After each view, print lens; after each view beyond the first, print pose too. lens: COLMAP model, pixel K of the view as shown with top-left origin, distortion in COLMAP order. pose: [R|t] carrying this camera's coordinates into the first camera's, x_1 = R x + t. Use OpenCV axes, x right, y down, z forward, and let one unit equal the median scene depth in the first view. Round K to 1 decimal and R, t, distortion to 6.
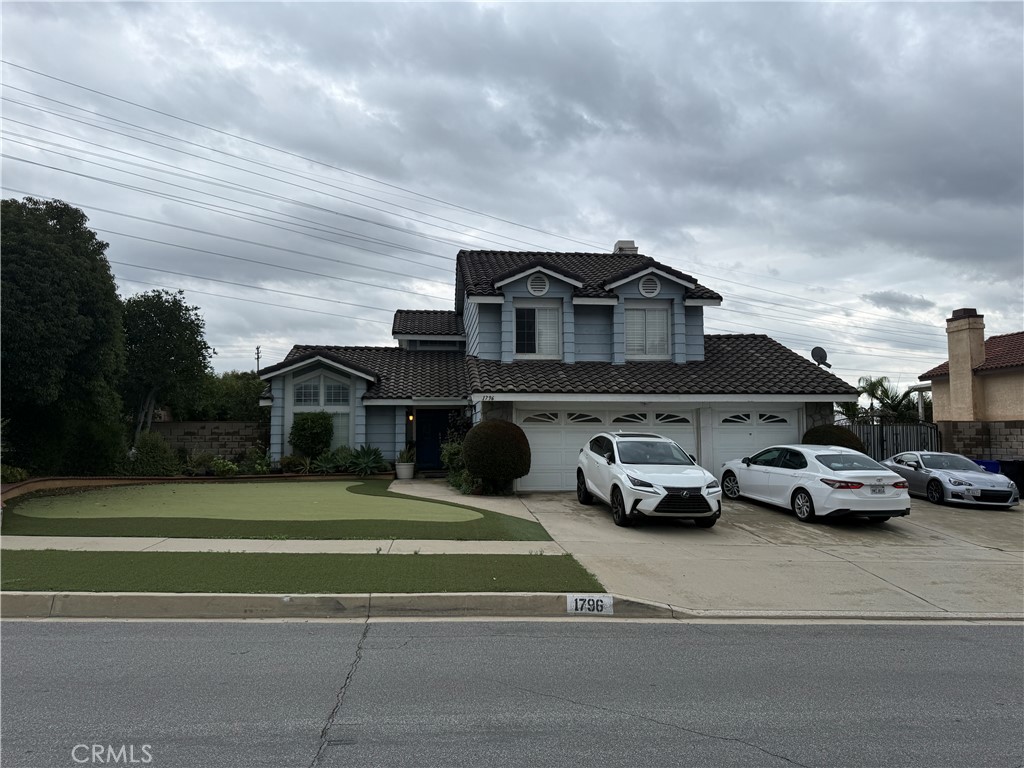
lens RADIAL K [[730.0, 0, 489.2], [0, 730.0, 387.5], [0, 0, 1]] dist [0.080400, -0.089506]
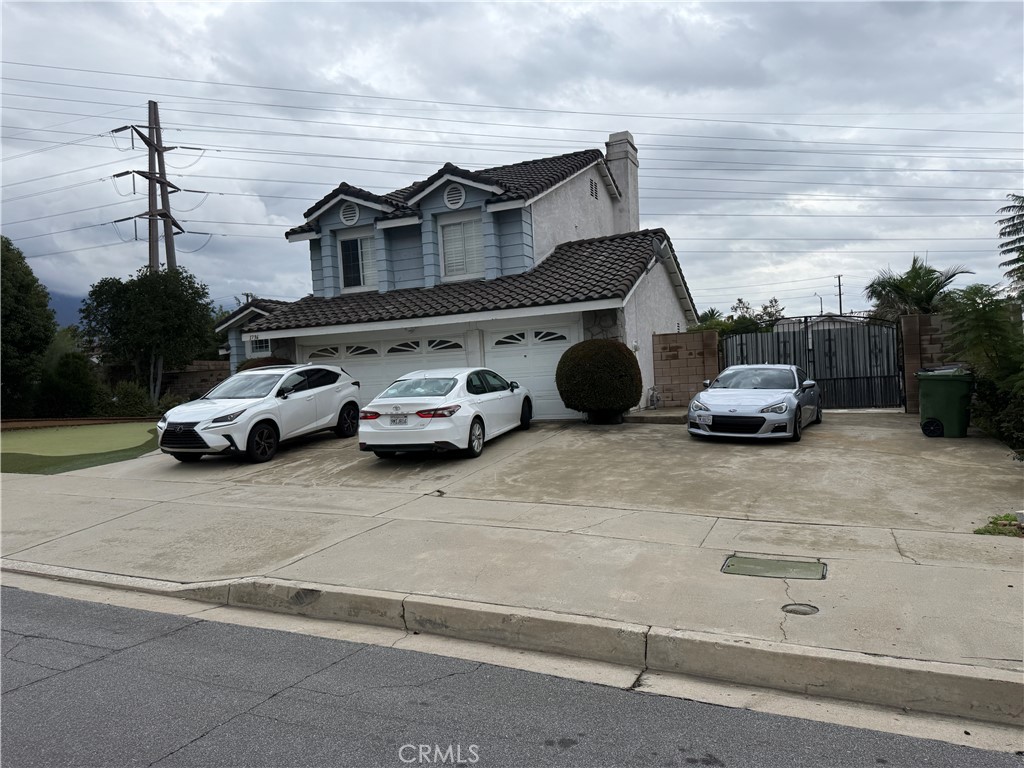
lens RADIAL K [[725.9, 0, 512.0], [0, 725.9, 384.0], [0, 0, 1]] dist [0.074316, -0.099746]
pose [[0.862880, -0.040116, -0.503814, 0.719187], [0.082705, 0.994615, 0.062452, 0.039273], [0.498596, -0.095557, 0.861551, 0.249722]]
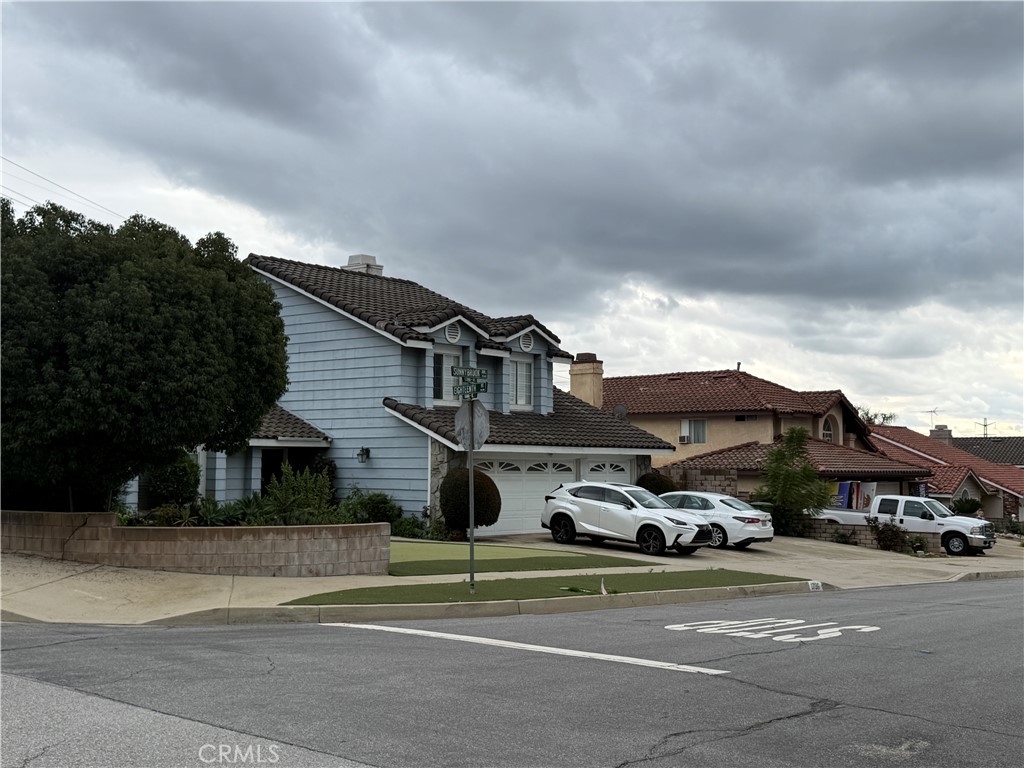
lens RADIAL K [[1217.0, 0, 512.0], [0, 1217.0, 384.0], [0, 0, 1]] dist [0.111192, -0.000951]
pose [[0.728576, 0.053975, 0.682835, -1.003790], [-0.054652, 0.998293, -0.020597, -0.039277], [-0.682781, -0.022312, 0.730282, -0.275587]]
